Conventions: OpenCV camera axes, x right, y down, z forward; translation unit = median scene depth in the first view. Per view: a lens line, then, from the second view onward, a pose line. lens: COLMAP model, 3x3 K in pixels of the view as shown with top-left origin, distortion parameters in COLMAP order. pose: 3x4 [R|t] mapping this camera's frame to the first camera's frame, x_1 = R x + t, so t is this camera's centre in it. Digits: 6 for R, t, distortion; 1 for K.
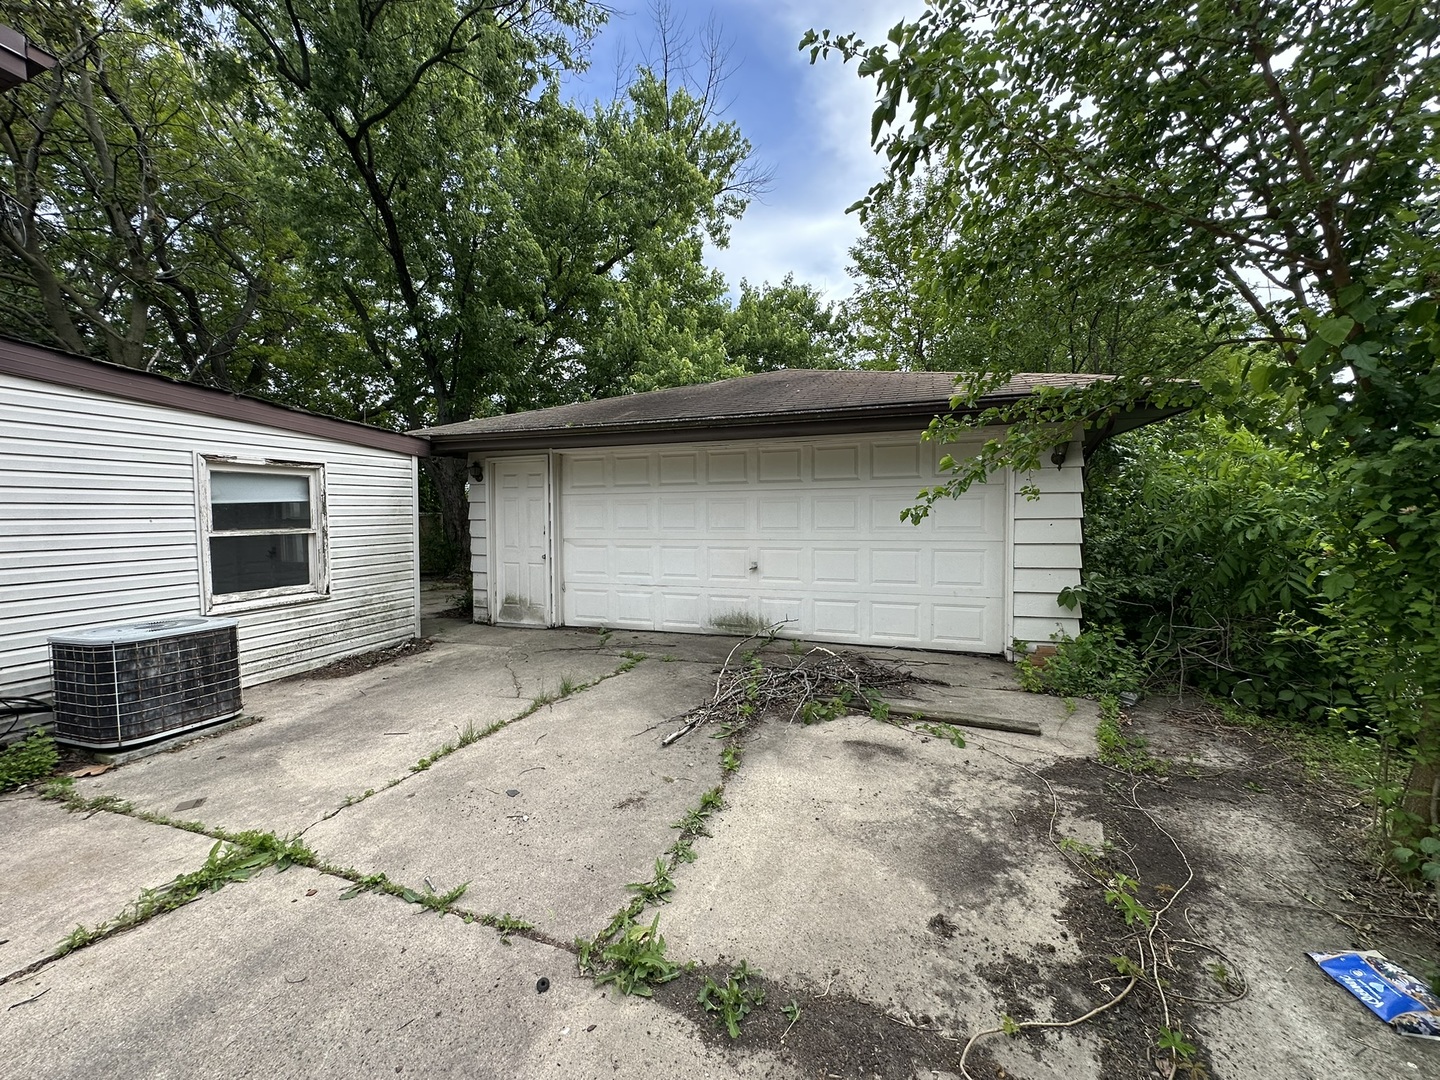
lens RADIAL K [[577.6, 0, 720.0], [0, 577.6, 540.0], [0, 0, 1]] dist [0.000512, 0.000359]
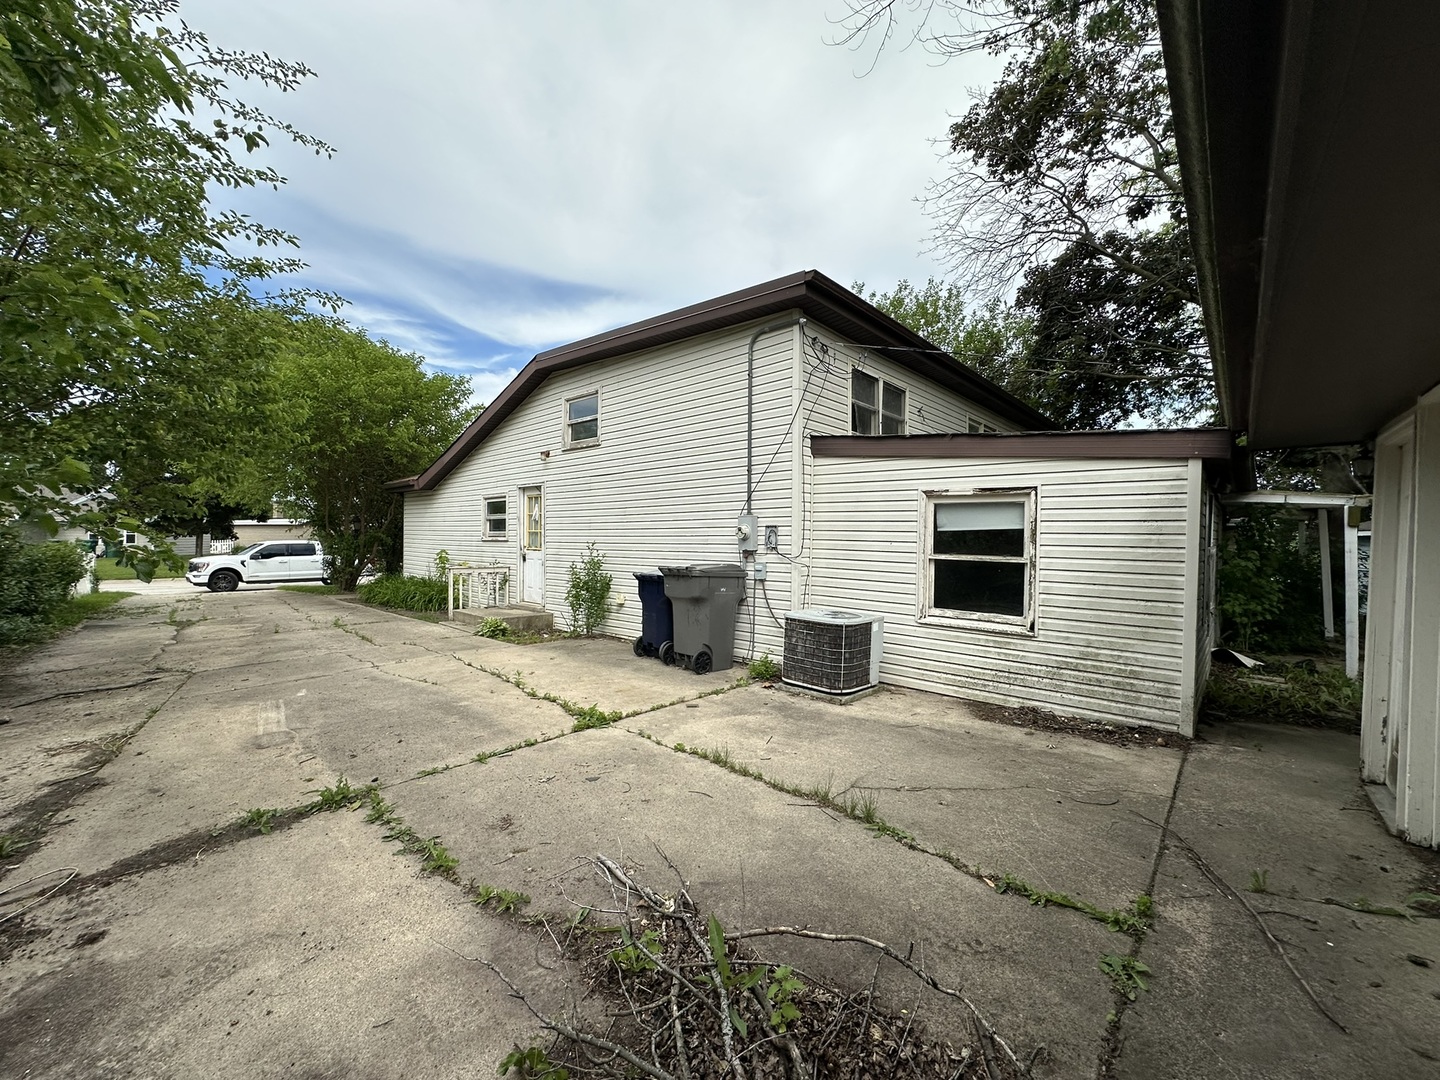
lens RADIAL K [[577.6, 0, 720.0], [0, 577.6, 540.0], [0, 0, 1]] dist [0.000512, 0.000359]
pose [[-0.384903, 0.018815, -0.922765, 0.440771], [-0.054260, 0.997602, 0.042974, -0.080340], [0.921361, 0.066610, -0.382959, 1.180169]]
